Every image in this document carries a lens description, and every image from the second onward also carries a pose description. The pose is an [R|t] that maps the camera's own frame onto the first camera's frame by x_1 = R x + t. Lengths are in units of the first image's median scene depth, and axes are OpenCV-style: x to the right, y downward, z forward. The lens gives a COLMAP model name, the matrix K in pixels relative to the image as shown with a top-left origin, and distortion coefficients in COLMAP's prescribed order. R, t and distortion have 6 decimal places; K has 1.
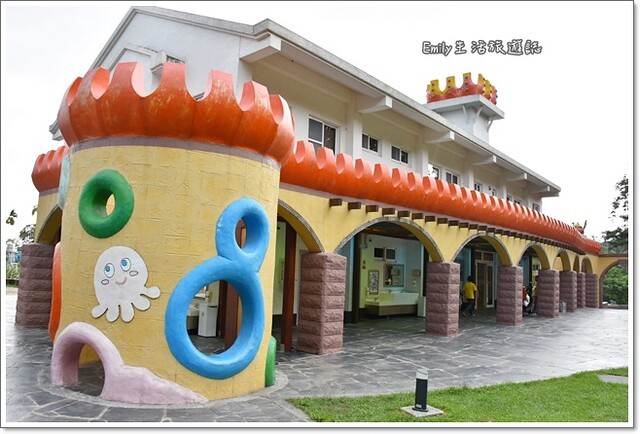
lens RADIAL K [[492.0, 0, 320.0], [0, 492.0, 217.0], [0, 0, 1]] dist [-0.120654, 0.000007]
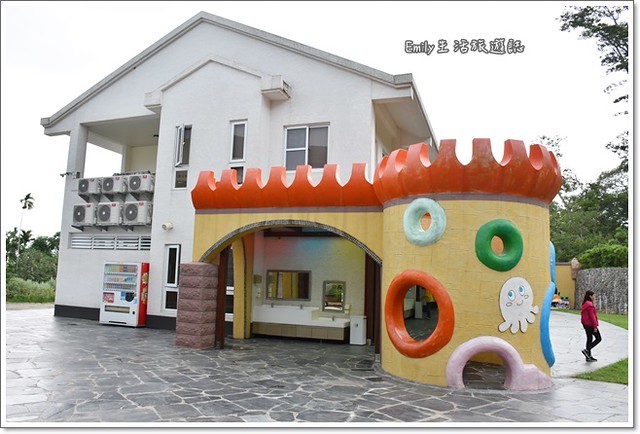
lens RADIAL K [[492.0, 0, 320.0], [0, 492.0, 217.0], [0, 0, 1]] dist [-0.120654, 0.000007]
pose [[0.927930, 0.039438, 0.370663, -1.413709], [-0.038979, 0.999202, -0.008733, -0.074379], [-0.370711, -0.006344, 0.928726, -0.050498]]
